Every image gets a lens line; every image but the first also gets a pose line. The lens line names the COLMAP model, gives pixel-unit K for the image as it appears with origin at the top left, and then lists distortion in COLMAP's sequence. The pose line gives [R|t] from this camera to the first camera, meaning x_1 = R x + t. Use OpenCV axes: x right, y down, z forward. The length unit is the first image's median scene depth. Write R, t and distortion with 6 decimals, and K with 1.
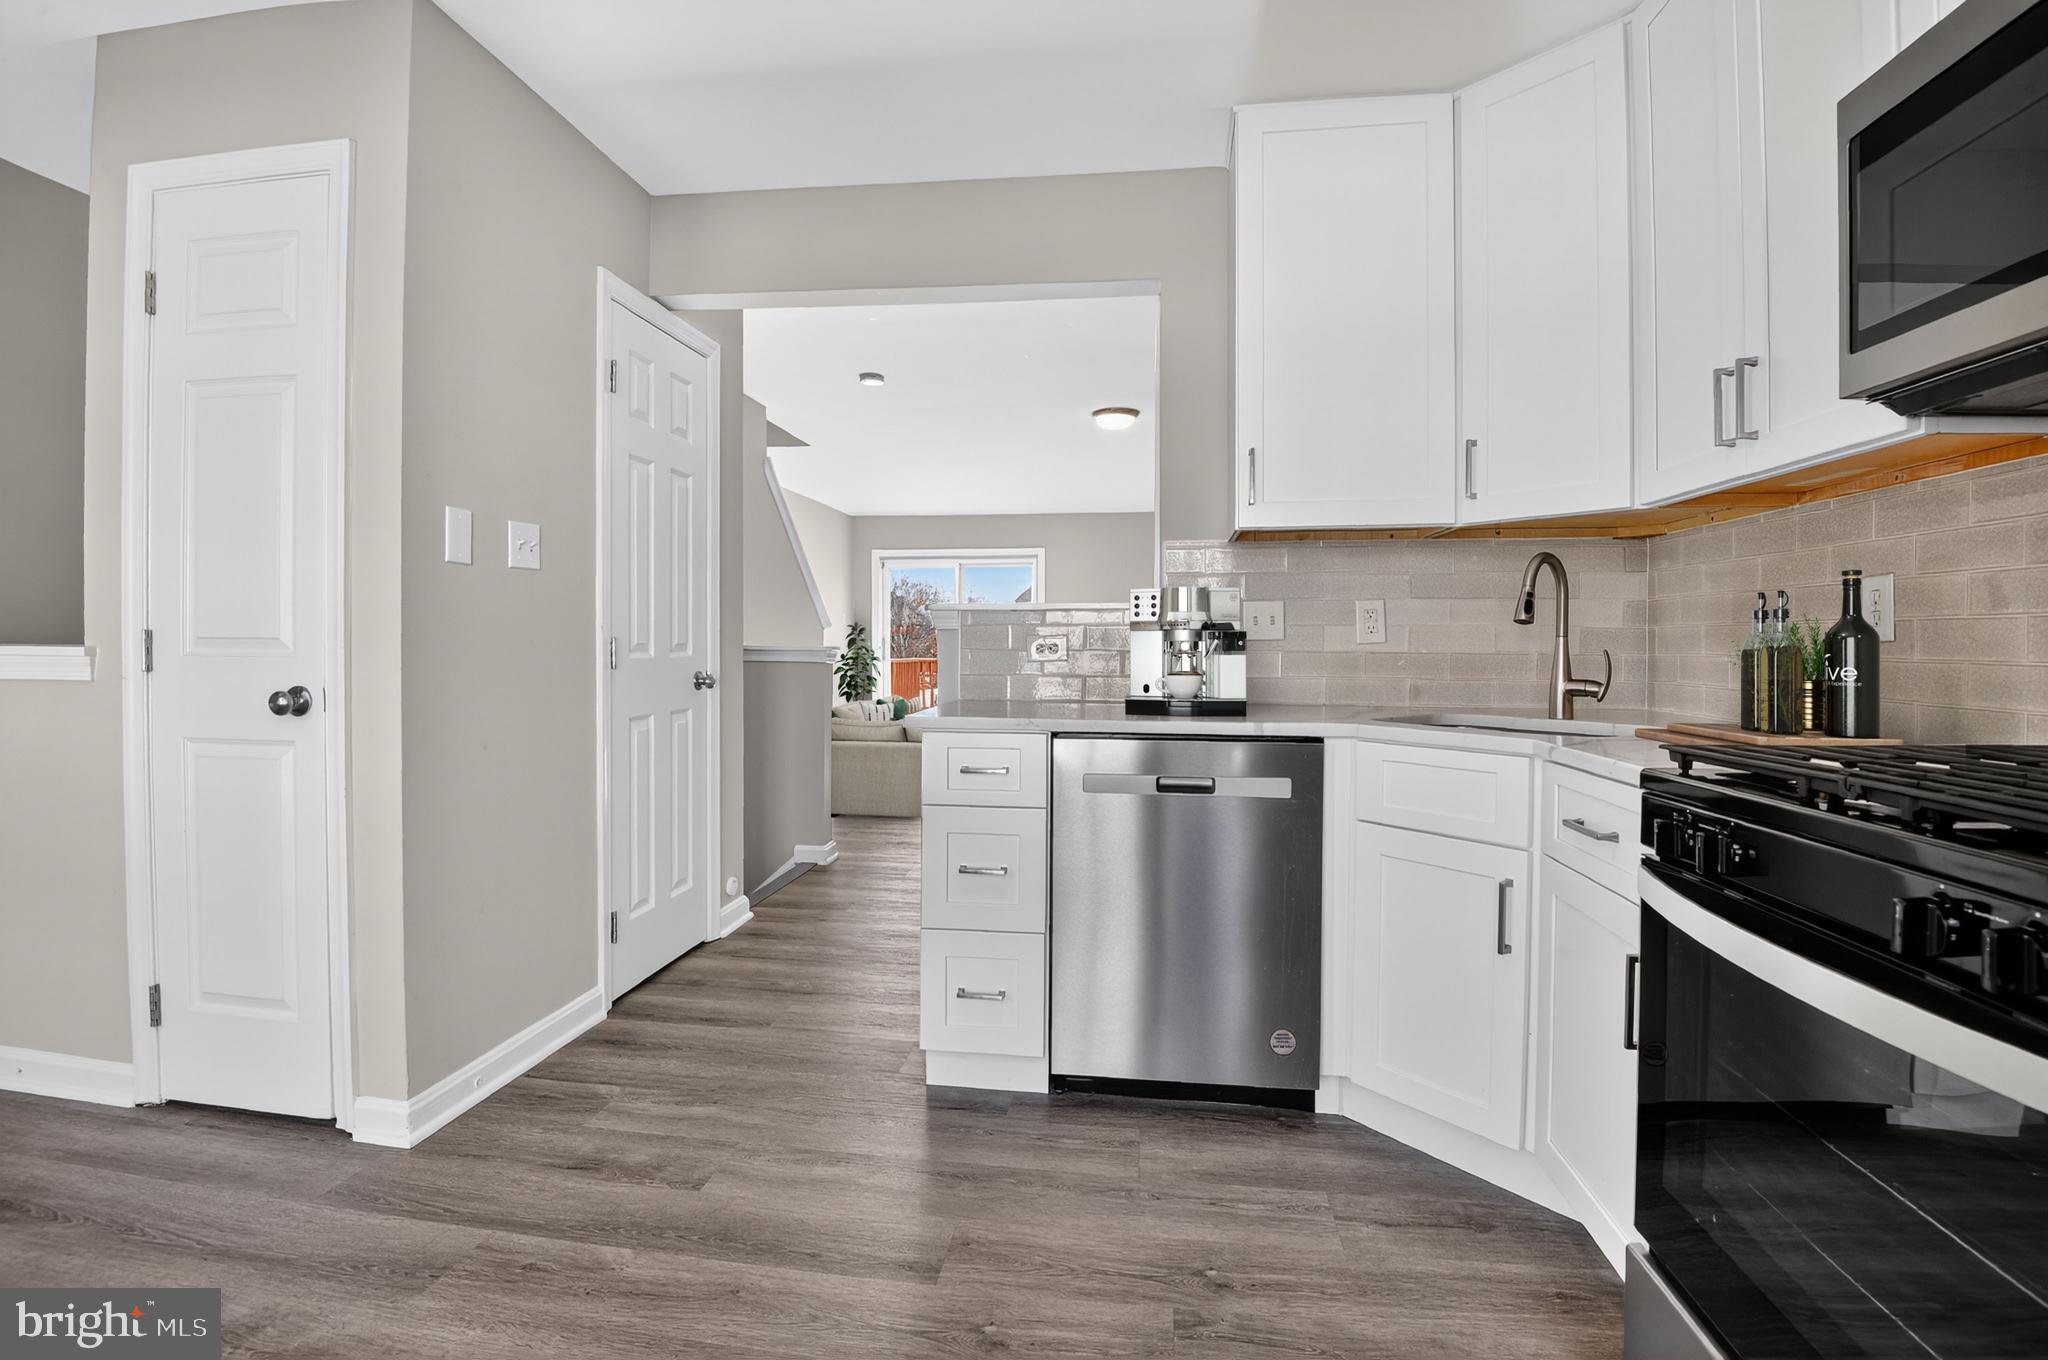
lens RADIAL K [[958.4, 0, 1030.6], [0, 958.4, 655.0], [0, 0, 1]] dist [-0.035125, -0.000680]
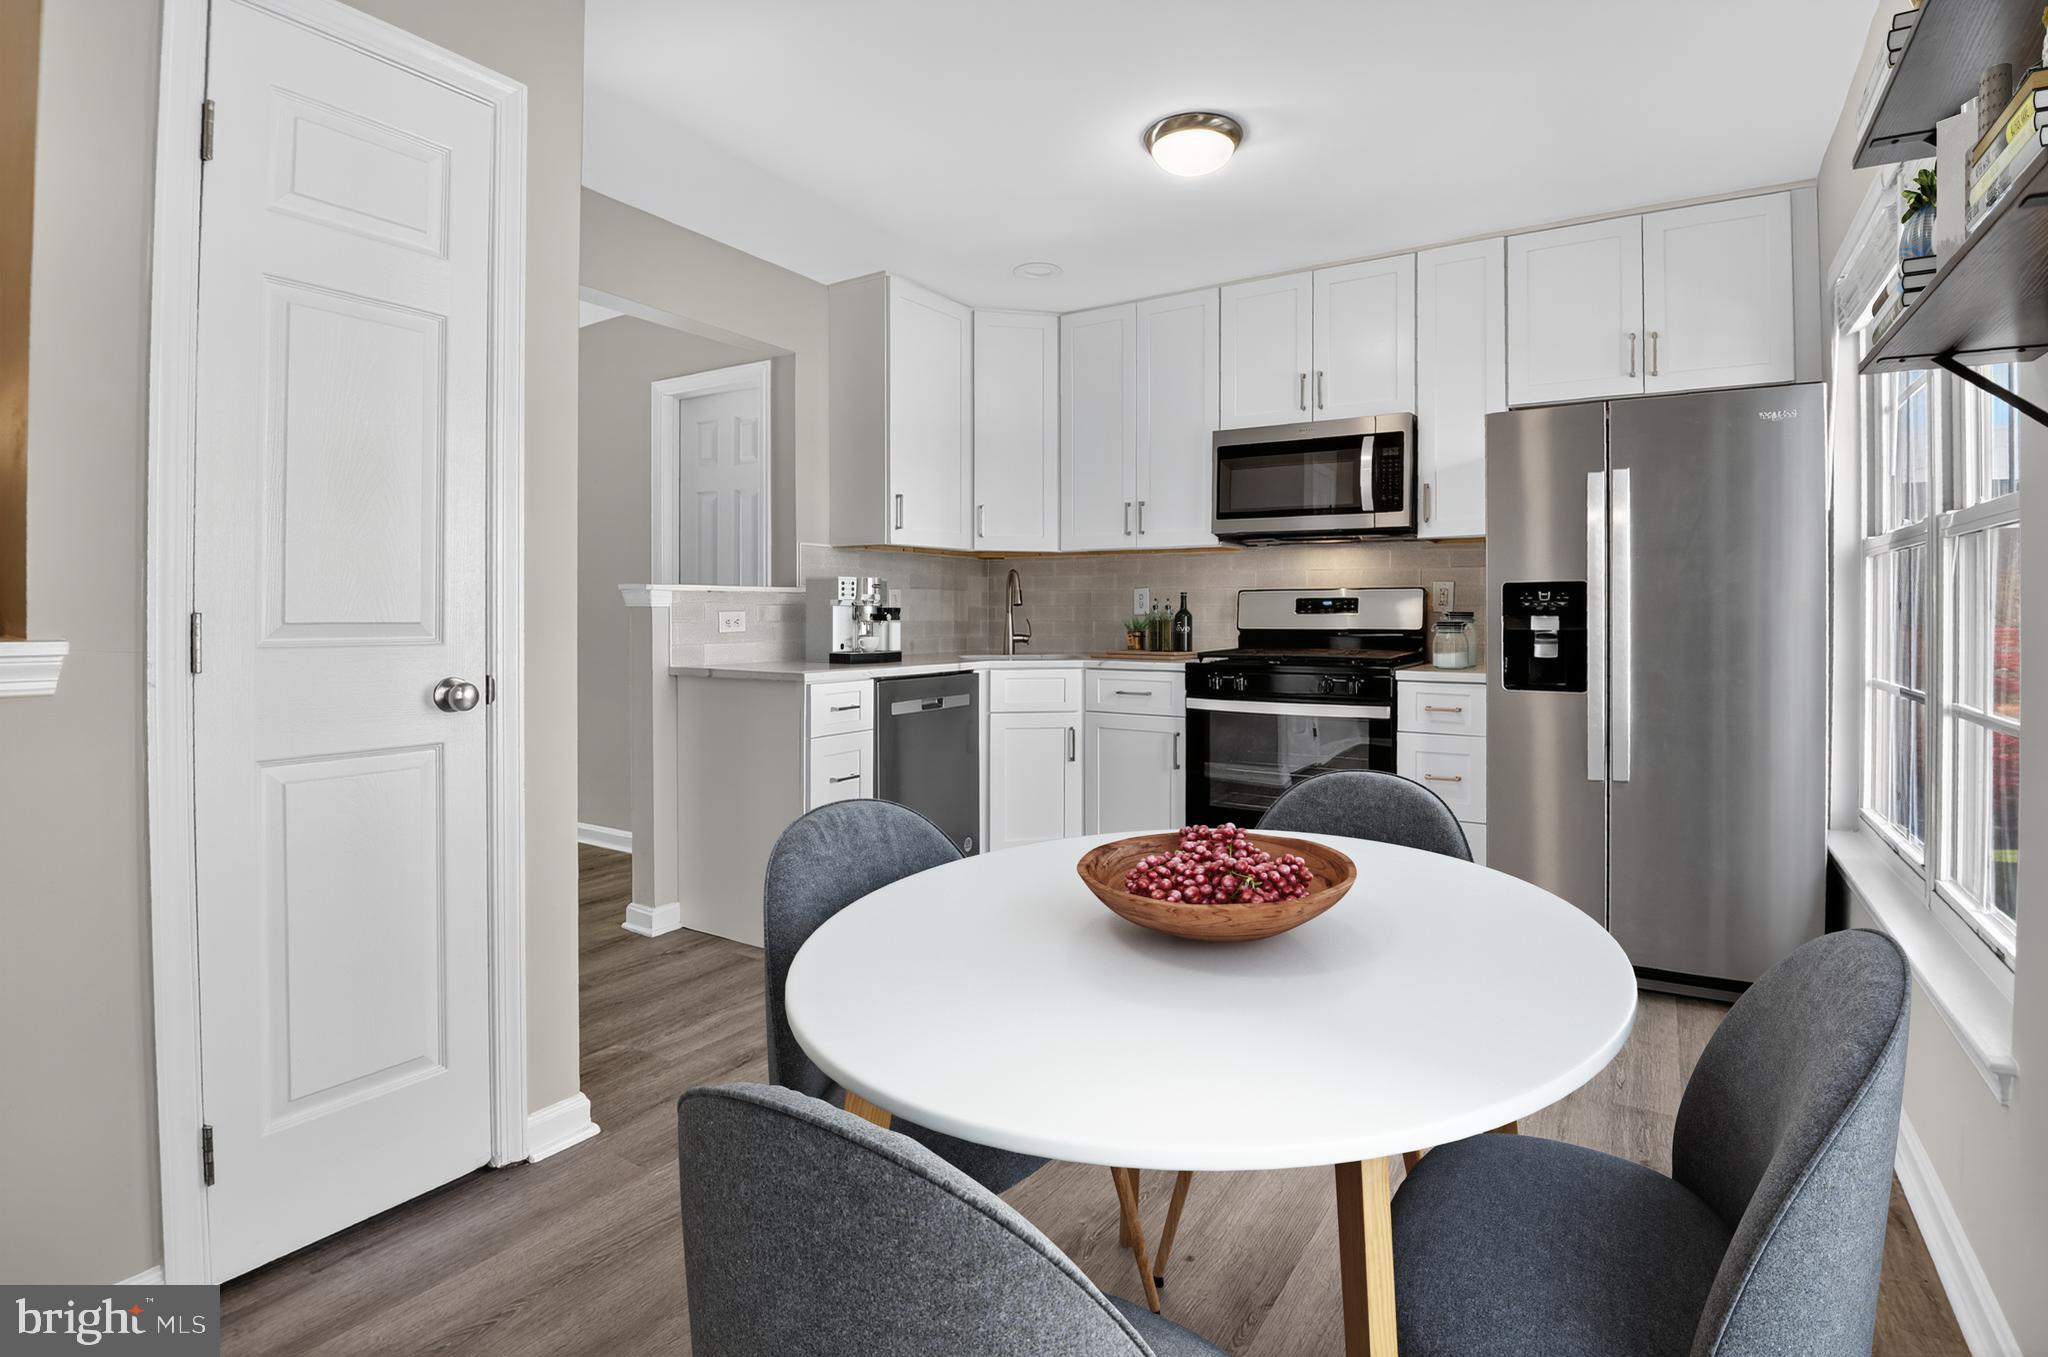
lens RADIAL K [[975.4, 0, 1024.4], [0, 975.4, 621.3], [0, 0, 1]] dist [-0.034940, -0.000399]
pose [[0.421144, -0.013123, 0.906899, -1.366008], [0.011270, 0.999894, 0.009235, -0.021296], [-0.906924, 0.006332, 0.421247, 0.150850]]
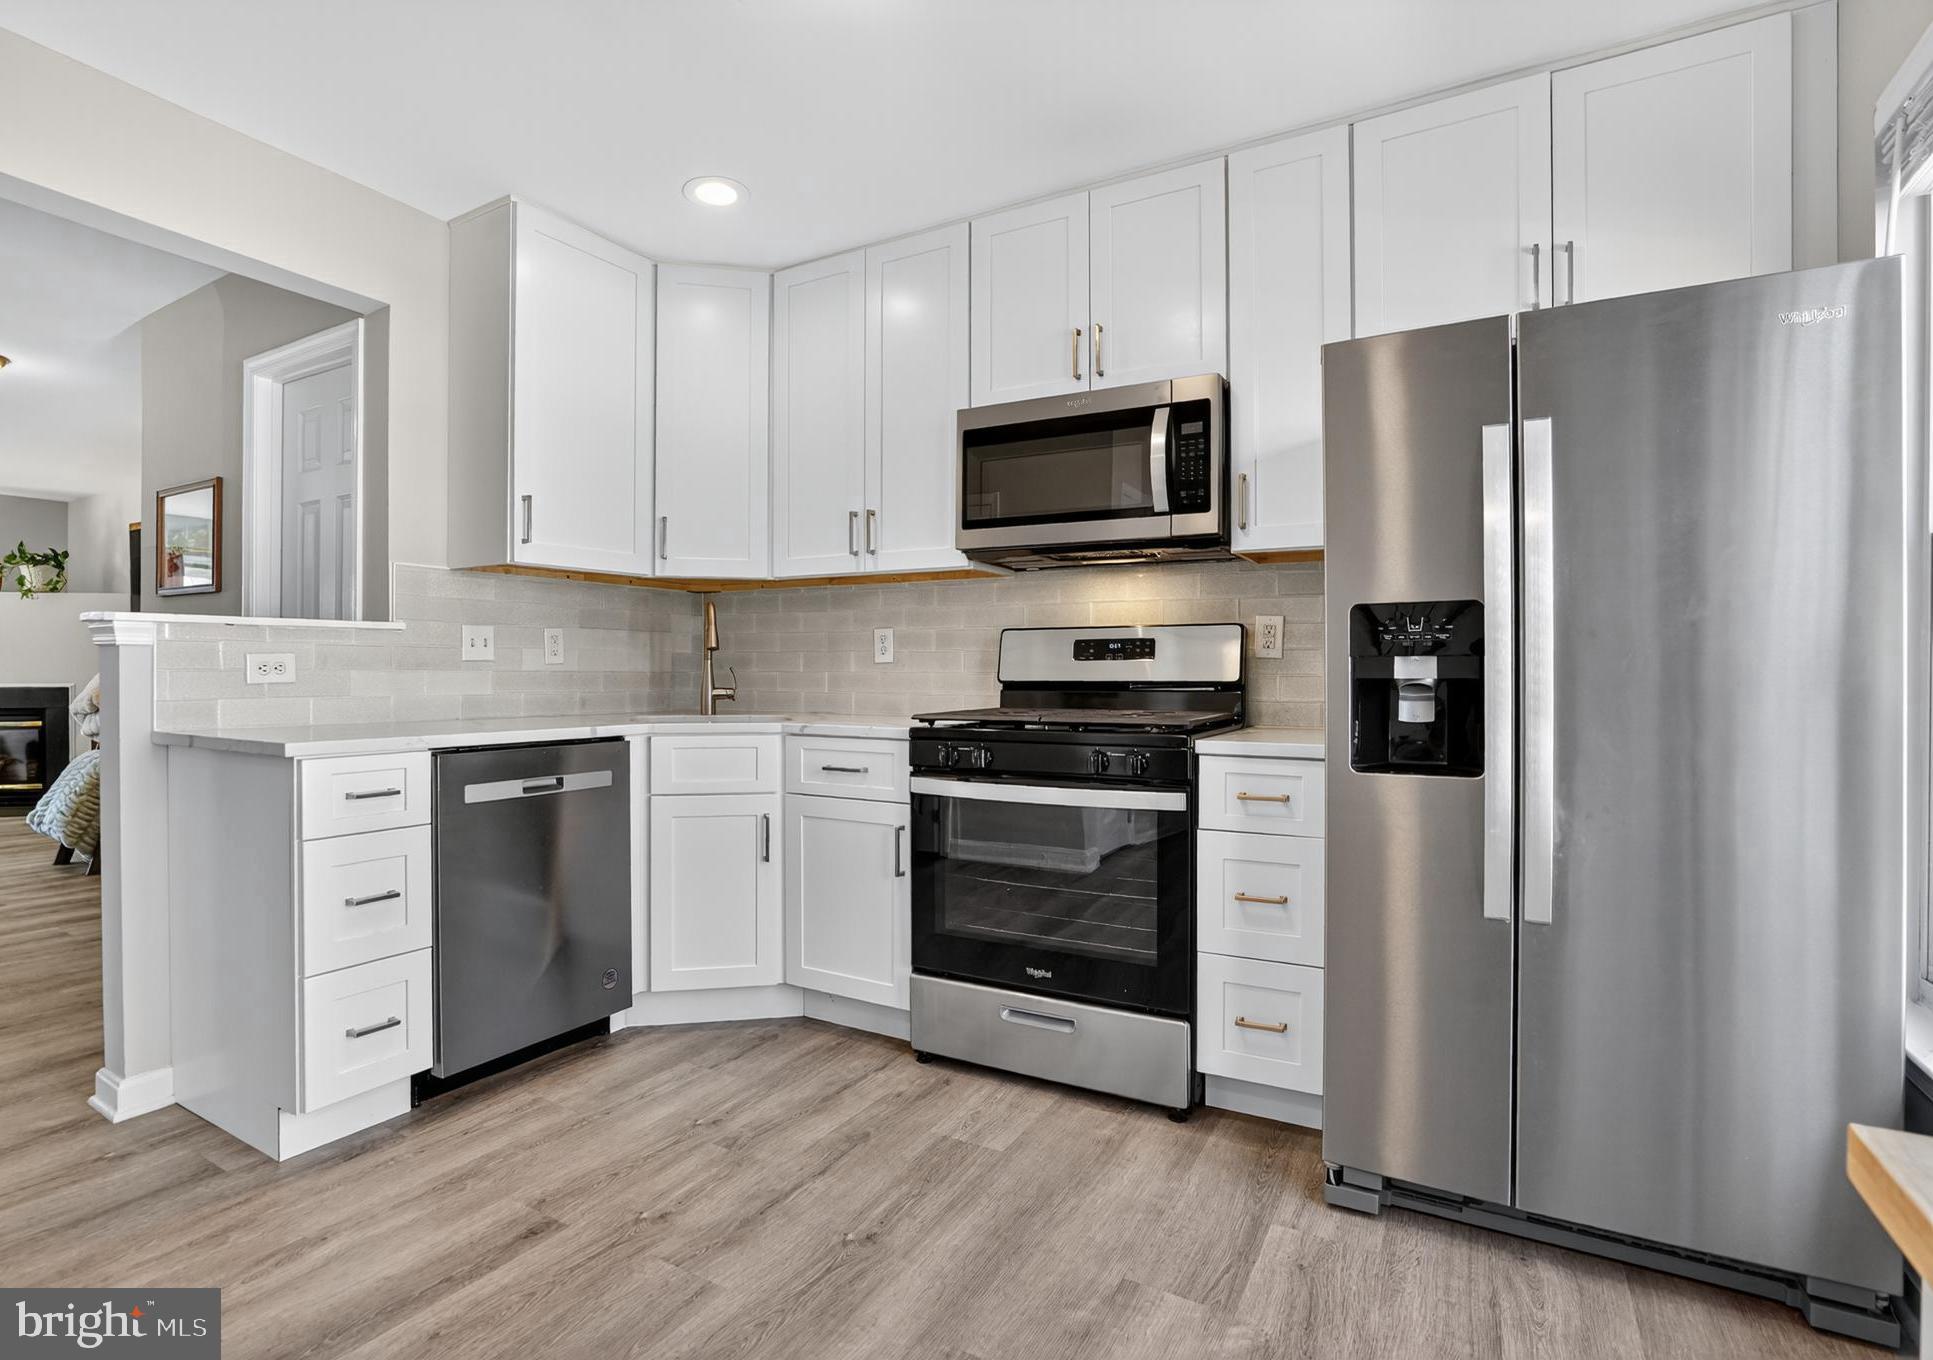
lens RADIAL K [[968.7, 0, 897.3], [0, 968.7, 674.5], [0, 0, 1]] dist [-0.064059, 0.022043]
pose [[0.406772, -0.006831, 0.913504, -0.769451], [0.009268, 0.999951, 0.003351, 0.001879], [-0.913483, 0.007103, 0.406815, 0.135116]]
